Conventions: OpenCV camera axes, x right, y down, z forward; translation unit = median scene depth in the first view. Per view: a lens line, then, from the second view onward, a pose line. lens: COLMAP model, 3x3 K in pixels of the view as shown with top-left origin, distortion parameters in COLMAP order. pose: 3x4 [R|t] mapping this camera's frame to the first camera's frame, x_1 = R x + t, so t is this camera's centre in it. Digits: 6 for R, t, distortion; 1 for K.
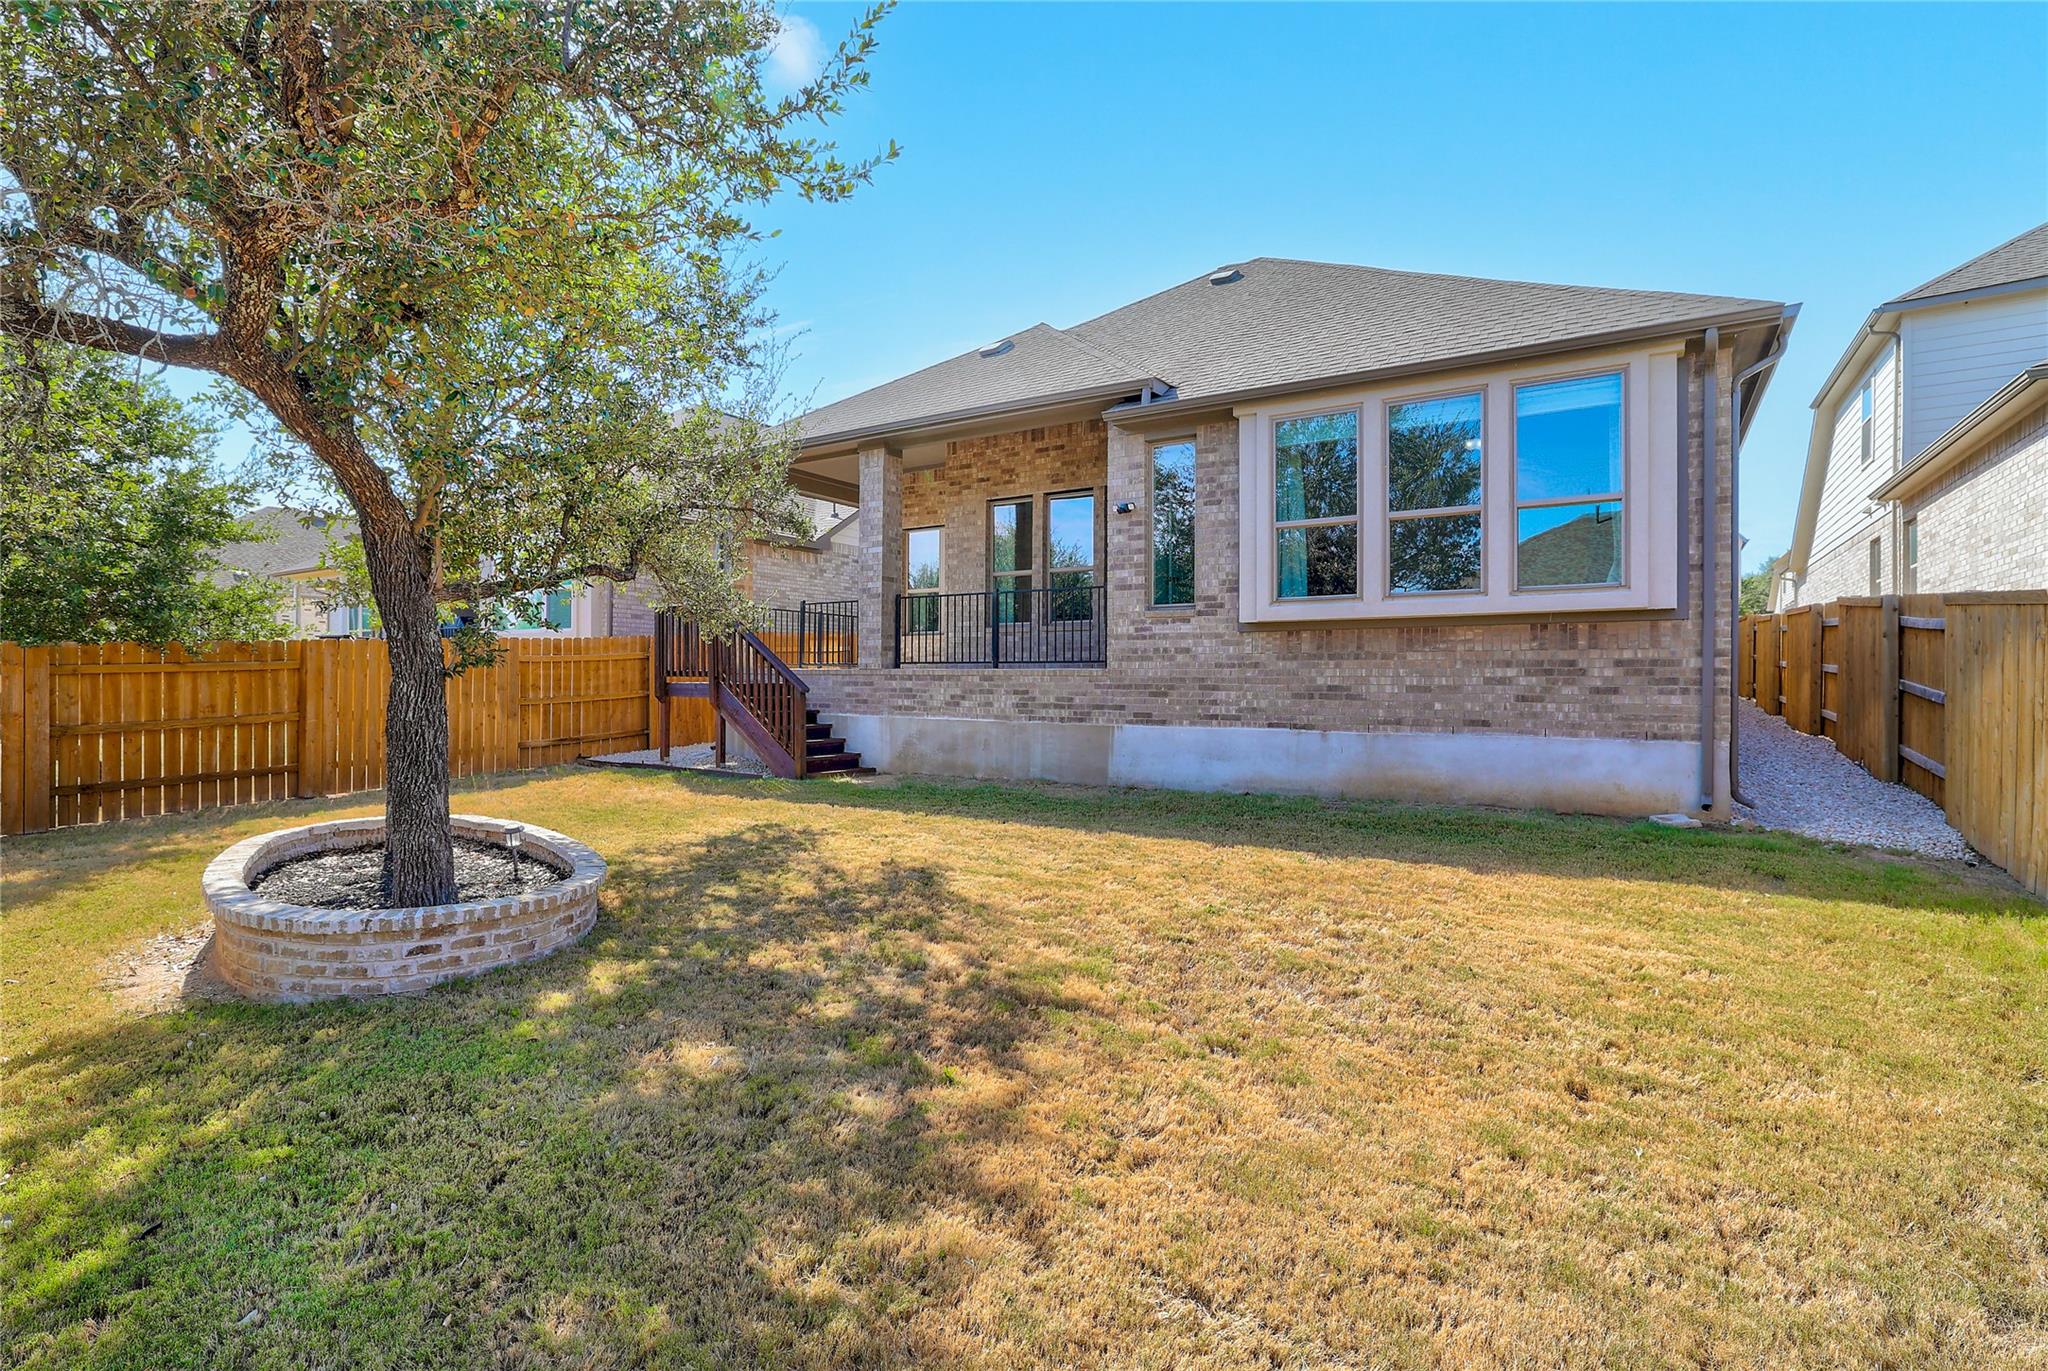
lens RADIAL K [[881.8, 0, 1027.9], [0, 881.8, 672.5], [0, 0, 1]] dist [-0.016100, 0.000694]
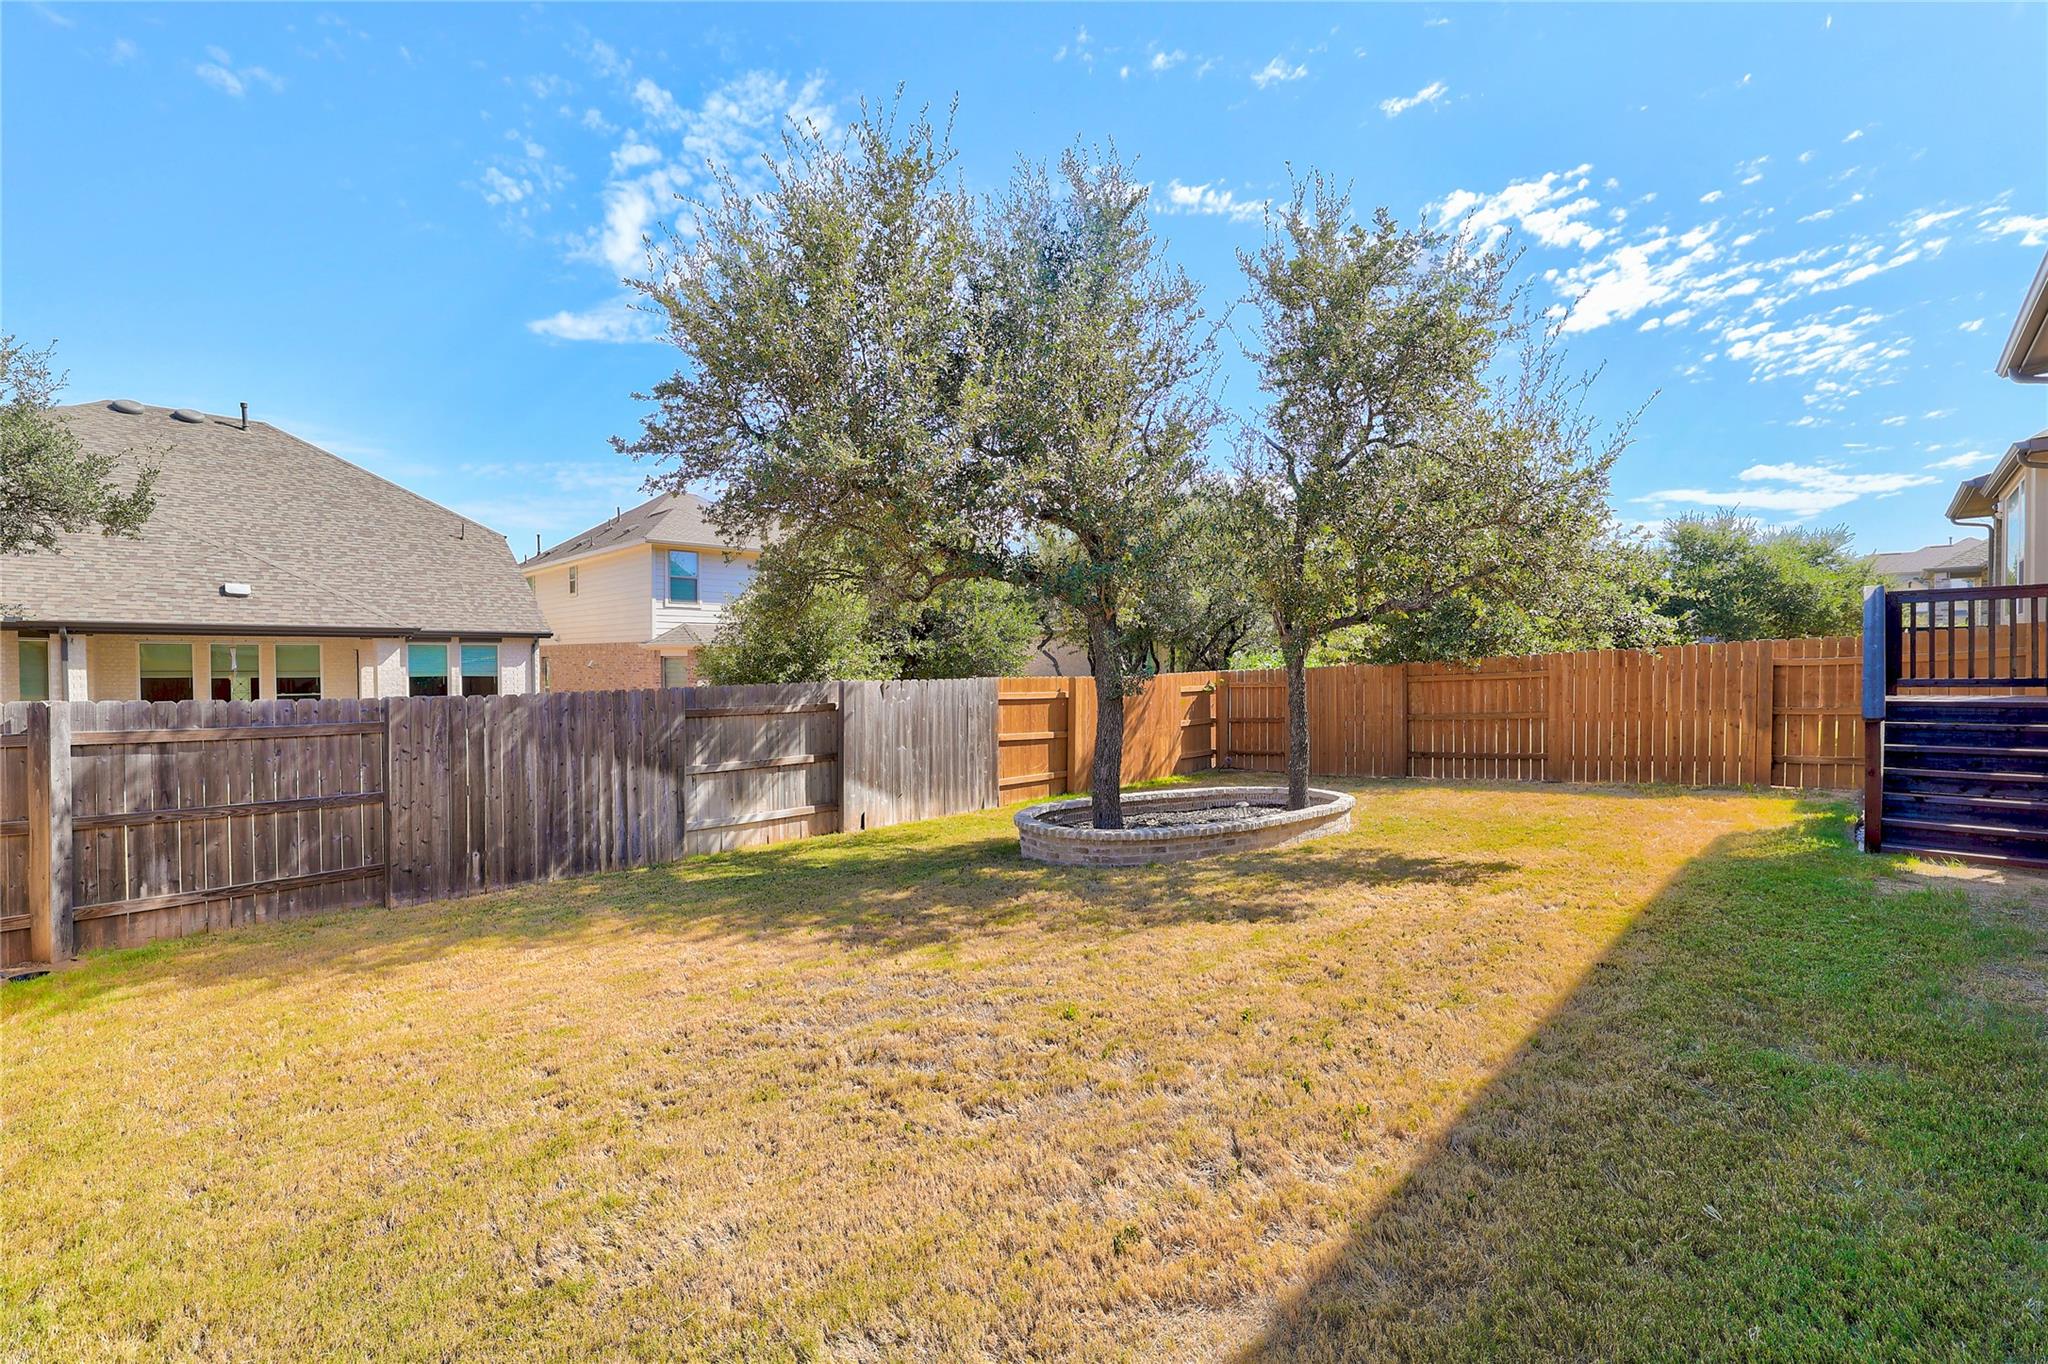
lens RADIAL K [[861.9, 0, 1052.6], [0, 861.9, 682.4], [0, 0, 1]] dist [-0.030413, 0.000250]
pose [[-0.137218, 0.018728, -0.990364, 0.531054], [0.017677, 0.999708, 0.016455, -0.032907], [0.990383, -0.015249, -0.137509, 0.557747]]
